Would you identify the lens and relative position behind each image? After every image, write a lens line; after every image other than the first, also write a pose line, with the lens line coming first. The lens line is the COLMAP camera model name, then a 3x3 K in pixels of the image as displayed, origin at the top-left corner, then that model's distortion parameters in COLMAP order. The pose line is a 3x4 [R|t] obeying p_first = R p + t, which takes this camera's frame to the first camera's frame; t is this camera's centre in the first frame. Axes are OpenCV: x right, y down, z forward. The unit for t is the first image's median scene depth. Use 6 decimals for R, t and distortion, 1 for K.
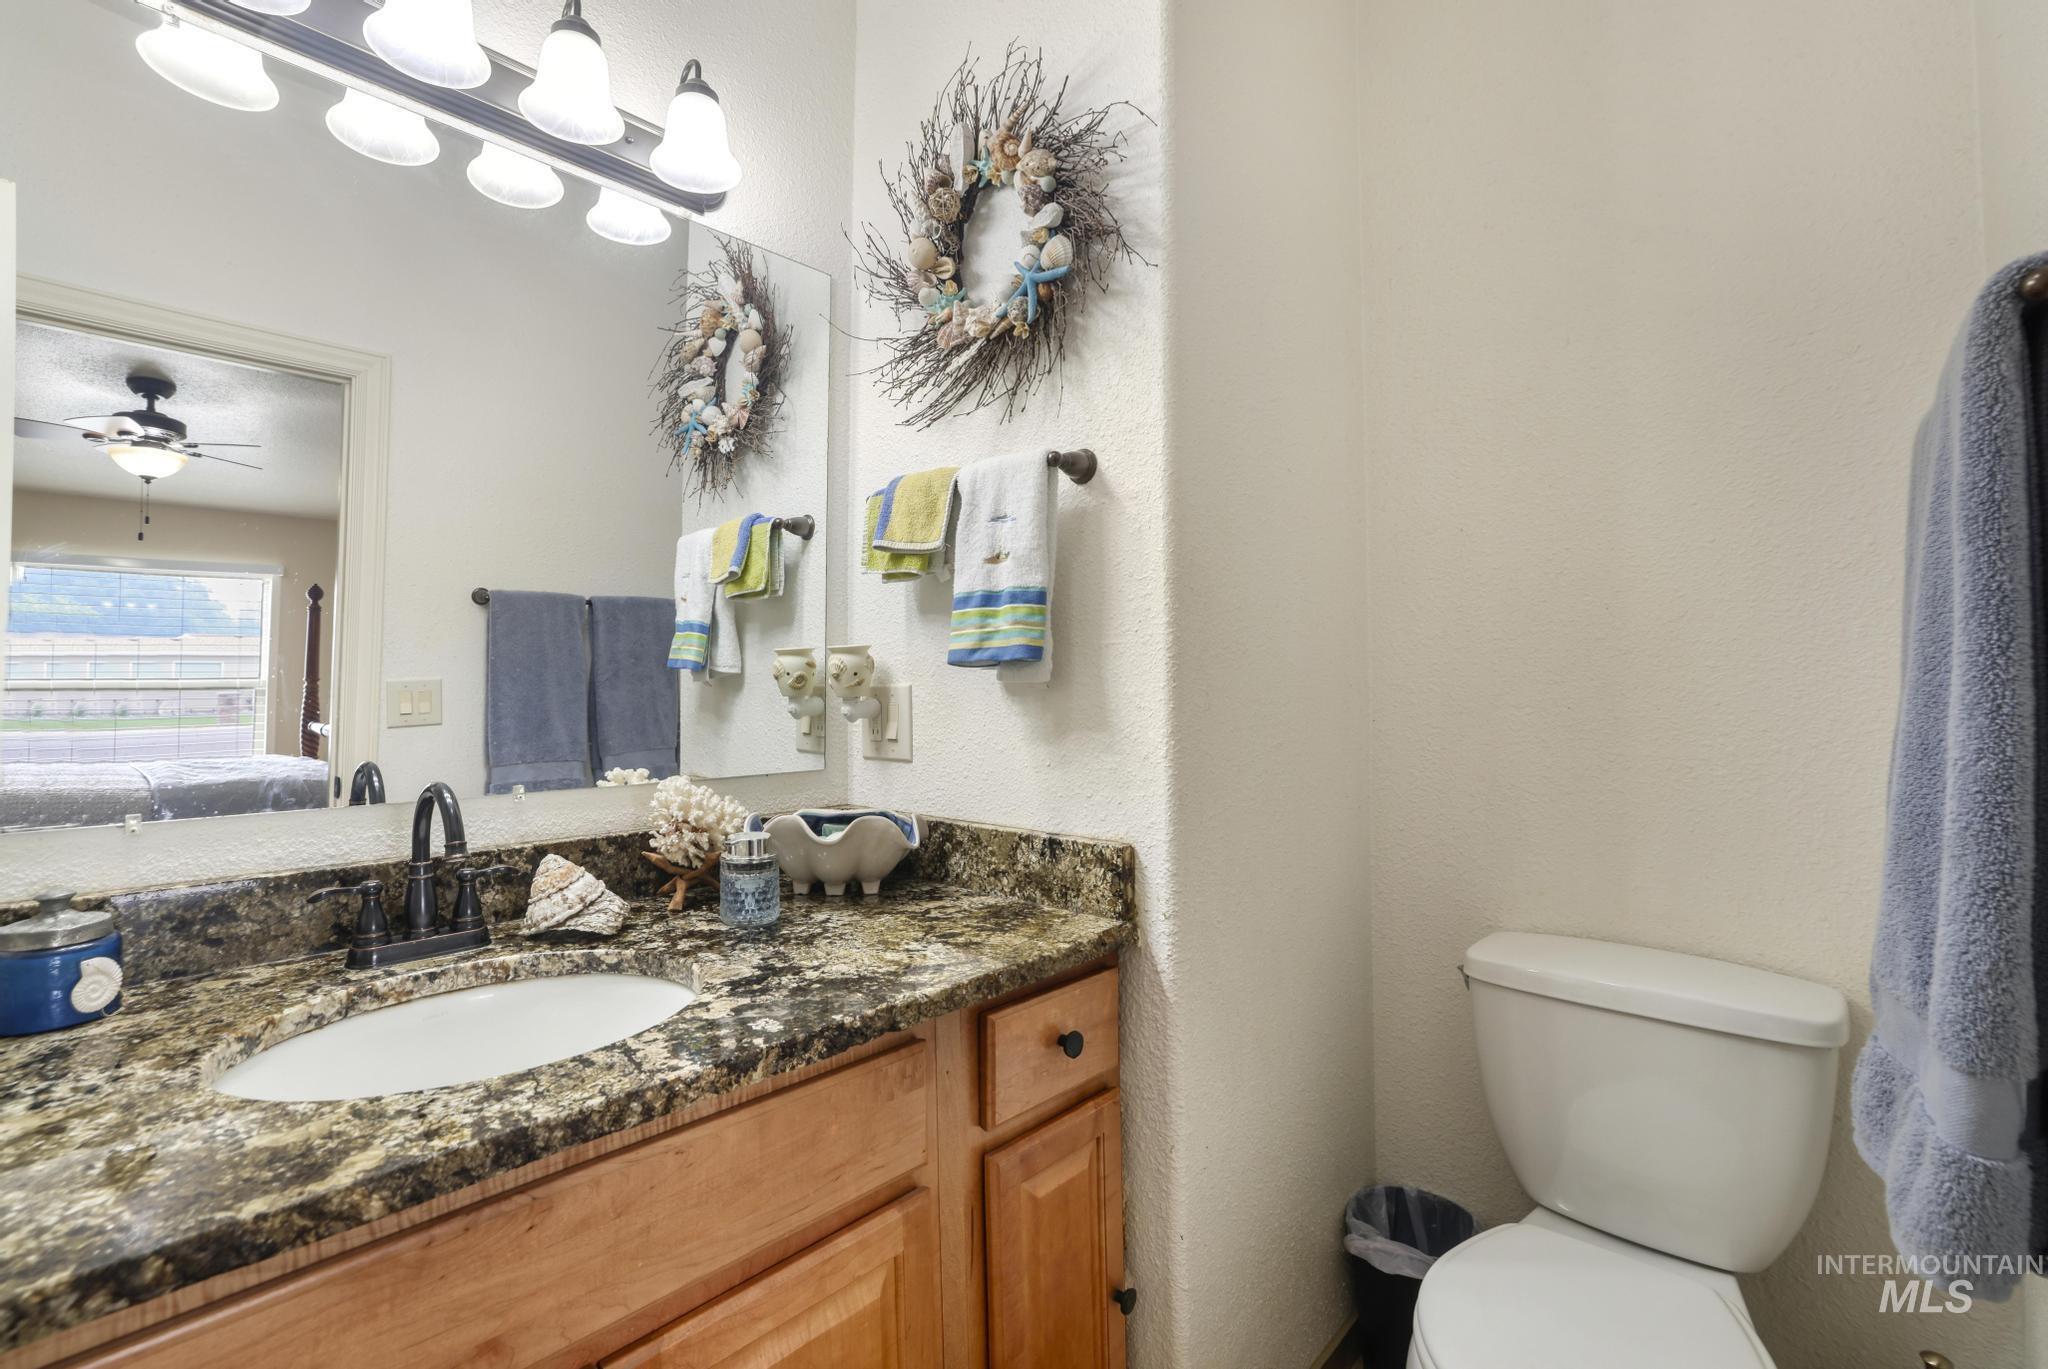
lens RADIAL K [[897.9, 0, 1022.4], [0, 897.9, 685.1], [0, 0, 1]] dist [-0.000676, 0.000106]
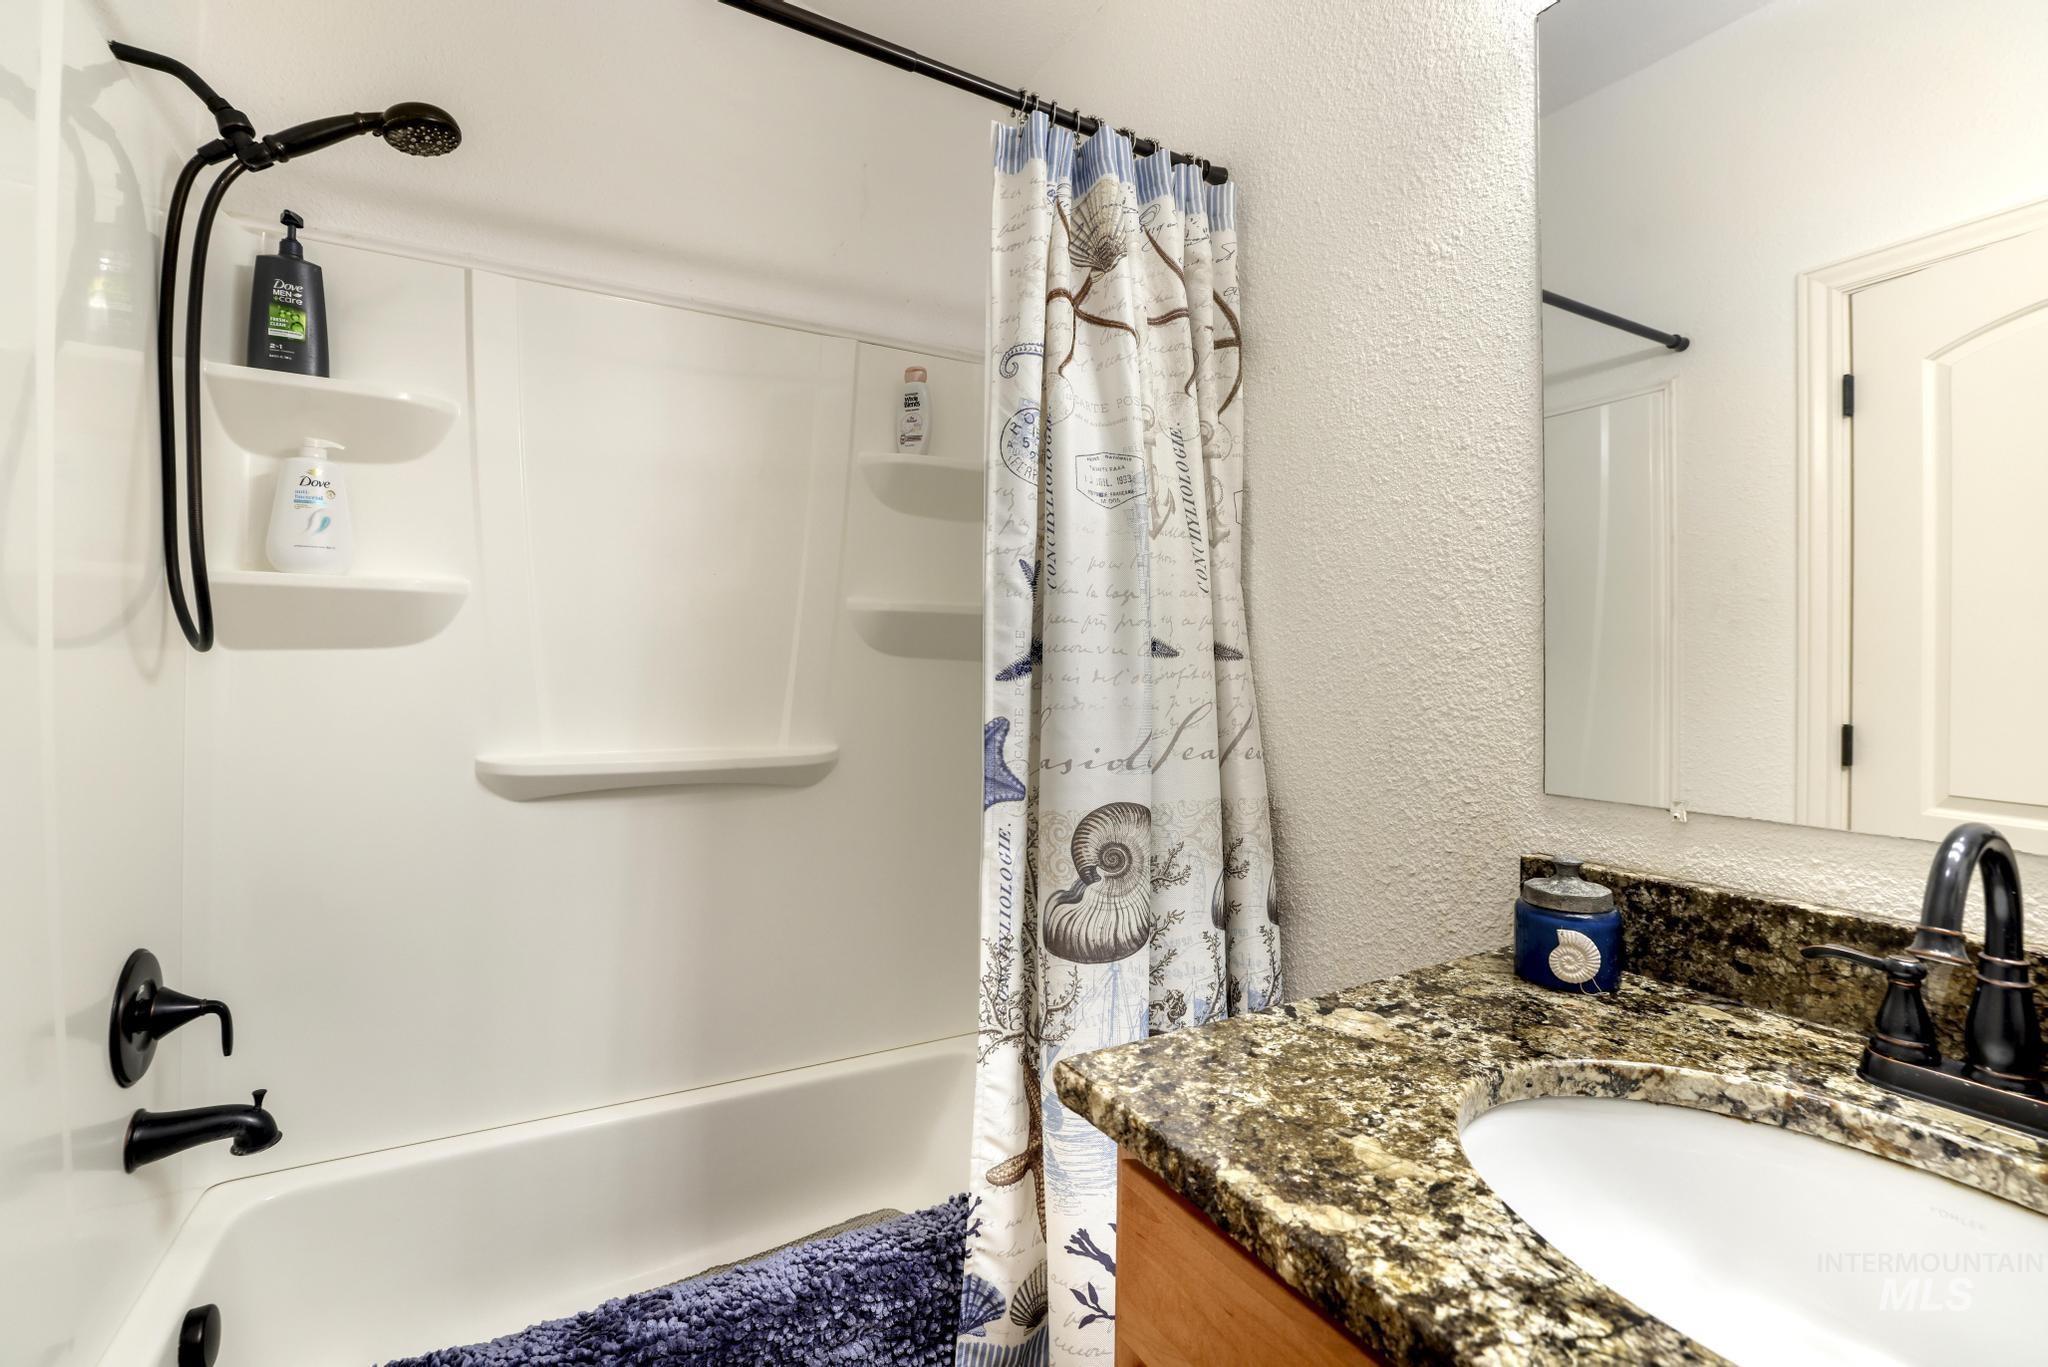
lens RADIAL K [[897.9, 0, 1021.8], [0, 897.9, 677.1], [0, 0, 1]] dist [-0.000676, 0.000106]
pose [[-0.318153, 0.004606, -0.948028, 0.129782], [0.001114, 0.999989, 0.004484, 0.020188], [0.948039, 0.000370, -0.318155, 0.886477]]
